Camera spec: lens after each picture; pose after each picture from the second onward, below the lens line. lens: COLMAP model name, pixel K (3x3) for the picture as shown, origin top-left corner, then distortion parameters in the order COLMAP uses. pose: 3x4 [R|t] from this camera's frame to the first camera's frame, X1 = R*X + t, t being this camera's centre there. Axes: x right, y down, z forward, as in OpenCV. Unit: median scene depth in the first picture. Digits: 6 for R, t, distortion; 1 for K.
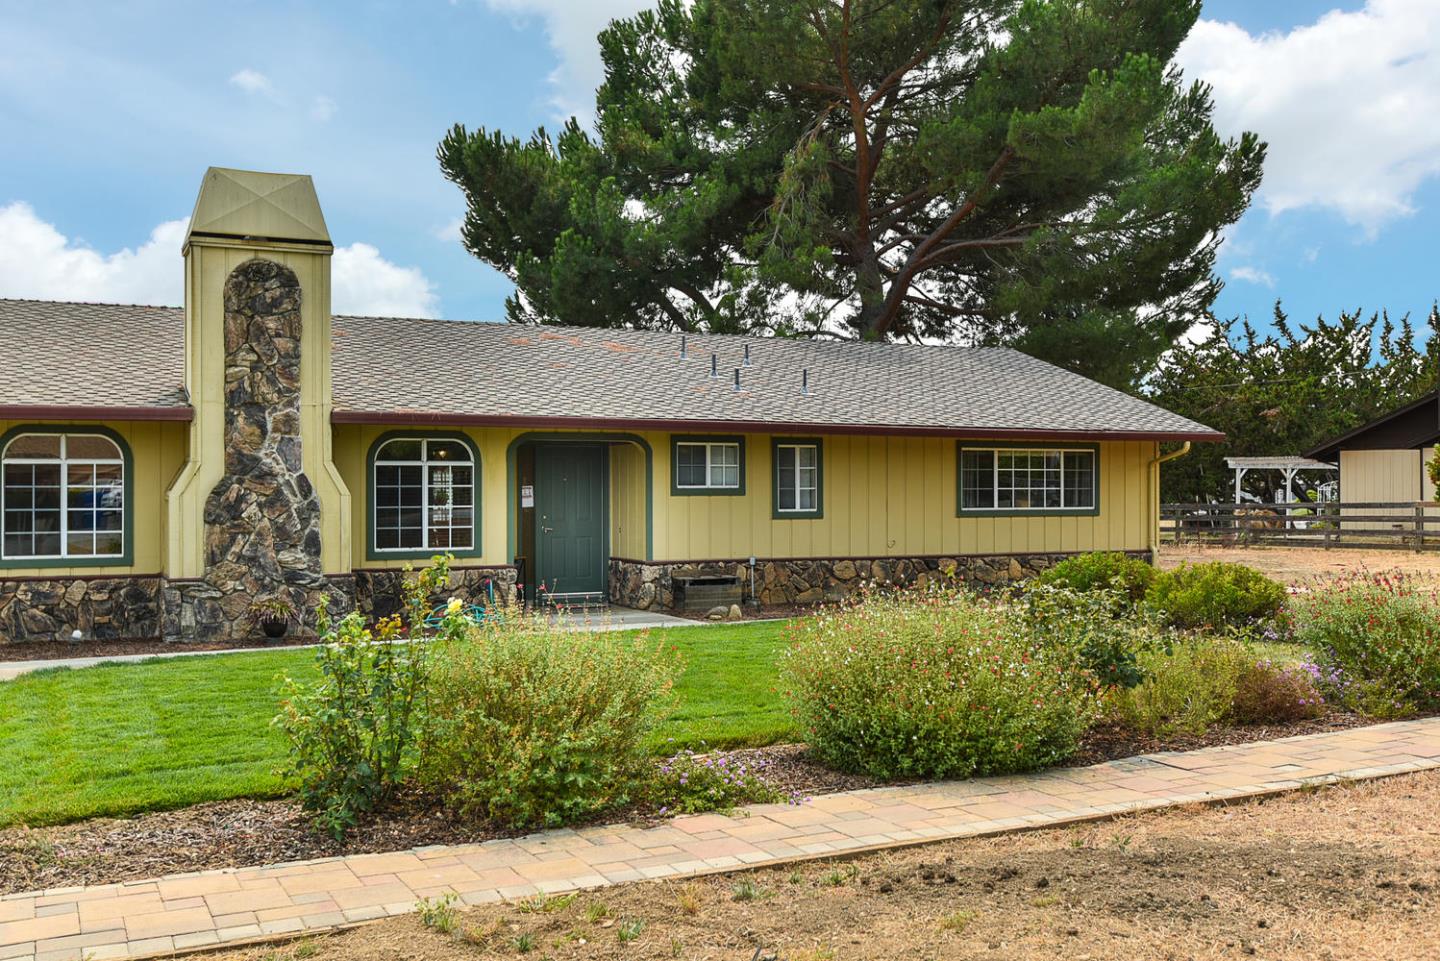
lens RADIAL K [[1237.1, 0, 726.8], [0, 1237.1, 476.7], [0, 0, 1]] dist [0.005055, -0.004825]
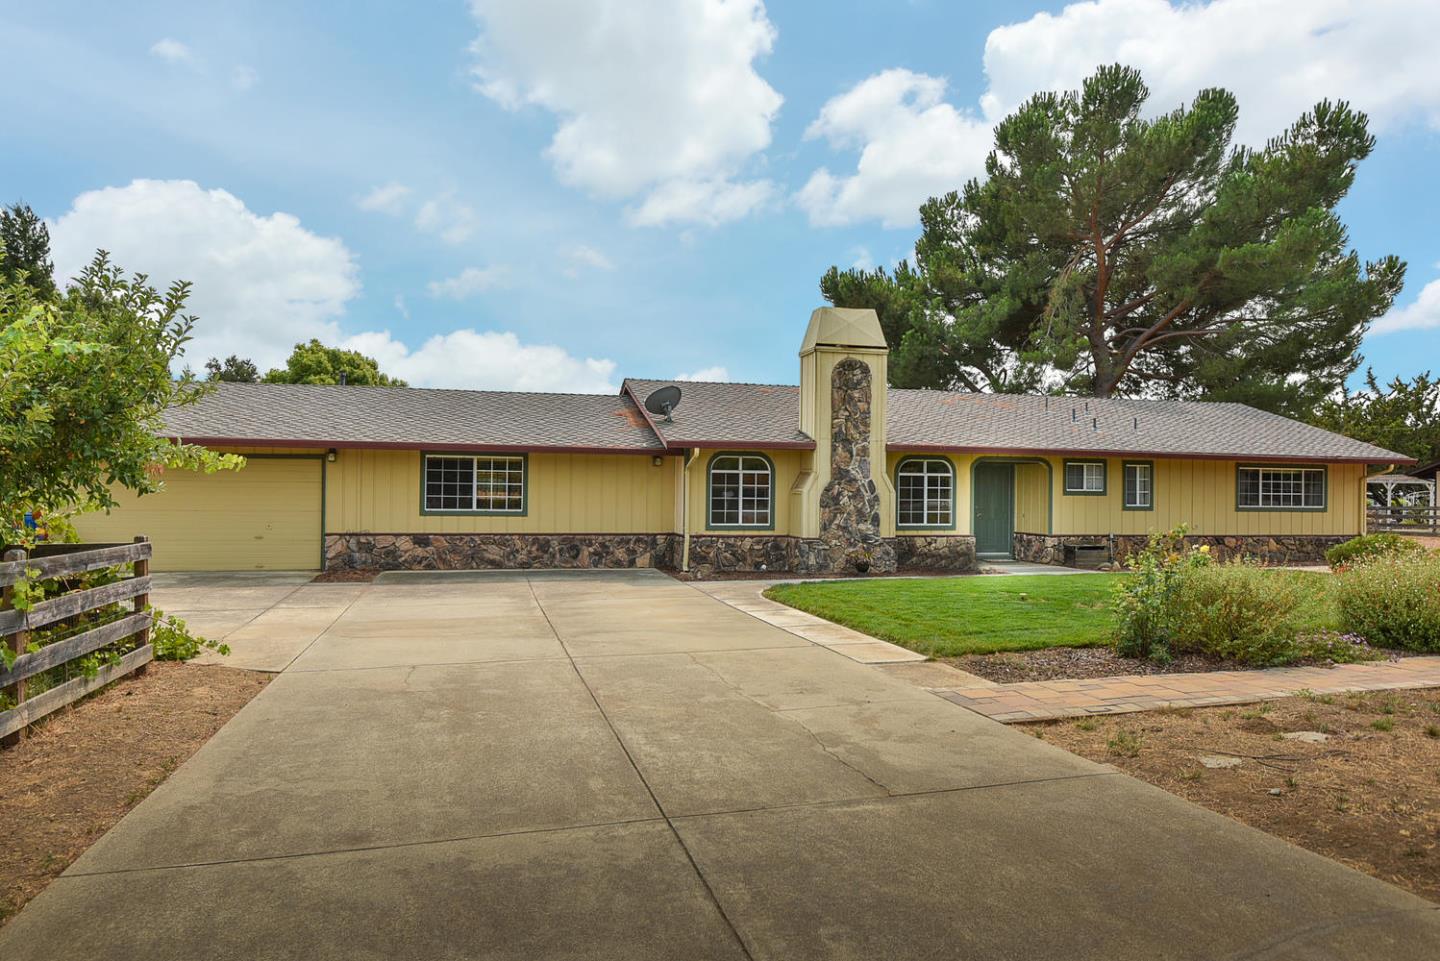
lens RADIAL K [[819.1, 0, 715.2], [0, 819.1, 486.5], [0, 0, 1]] dist [-0.000930, -0.003348]
pose [[0.985067, 0.010967, -0.171820, -0.300544], [-0.010509, 0.999938, 0.003574, 0.004467], [0.171849, -0.001715, 0.985122, -0.149986]]
